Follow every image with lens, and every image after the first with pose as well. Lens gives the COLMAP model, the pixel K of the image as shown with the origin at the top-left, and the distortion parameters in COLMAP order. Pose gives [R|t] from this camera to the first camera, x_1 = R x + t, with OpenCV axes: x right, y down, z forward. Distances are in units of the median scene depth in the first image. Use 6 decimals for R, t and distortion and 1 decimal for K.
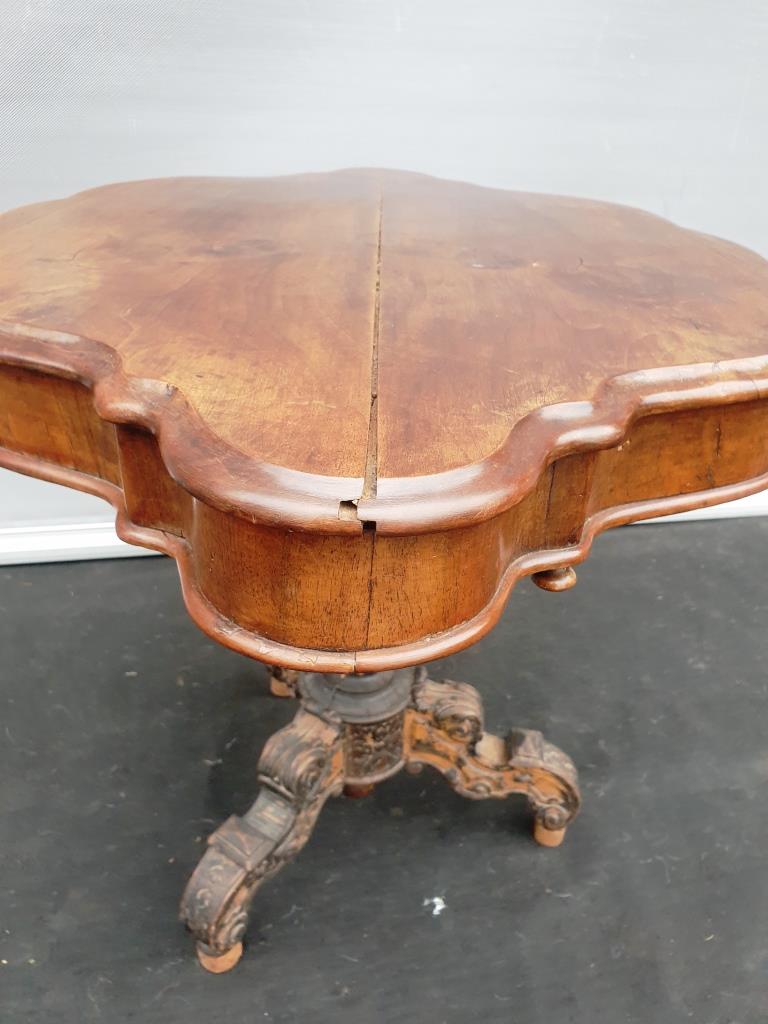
lens RADIAL K [[832.1, 0, 391.5], [0, 832.1, 510.0], [0, 0, 1]] dist [-0.015179, -0.003051]
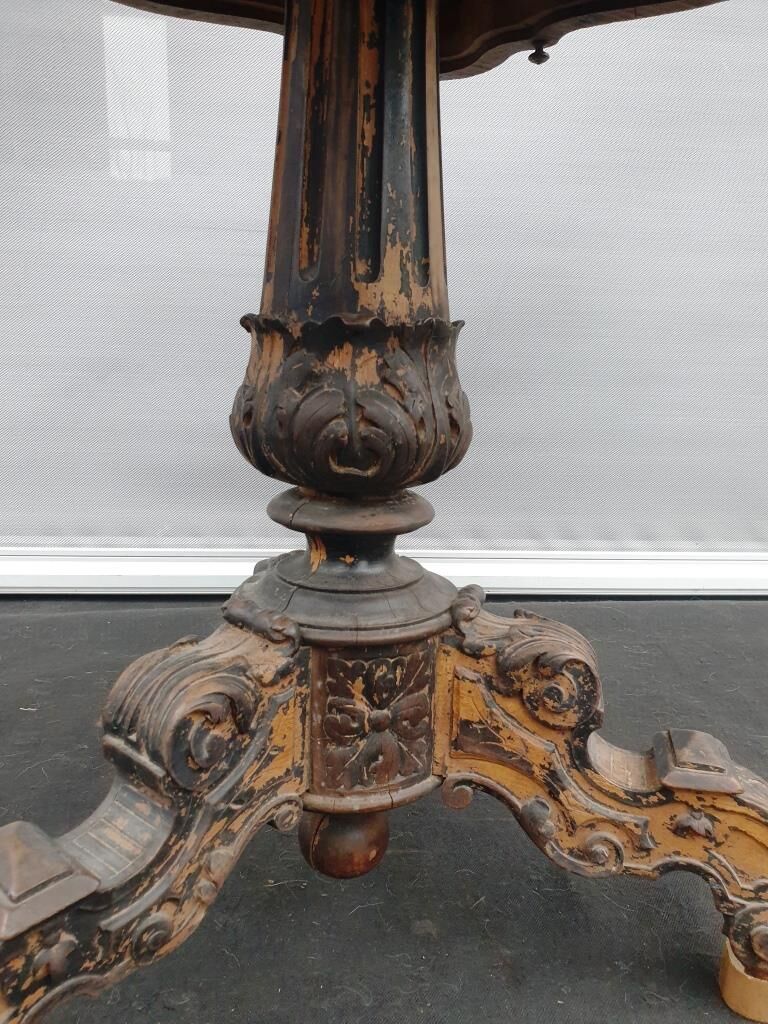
lens RADIAL K [[804.3, 0, 396.8], [0, 804.3, 516.1], [0, 0, 1]] dist [-0.018226, 0.055471]
pose [[0.994859, 0.011403, -0.100626, 0.038727], [-0.041667, 0.951729, -0.304099, 0.308839], [0.092301, 0.306729, 0.947311, 0.524069]]
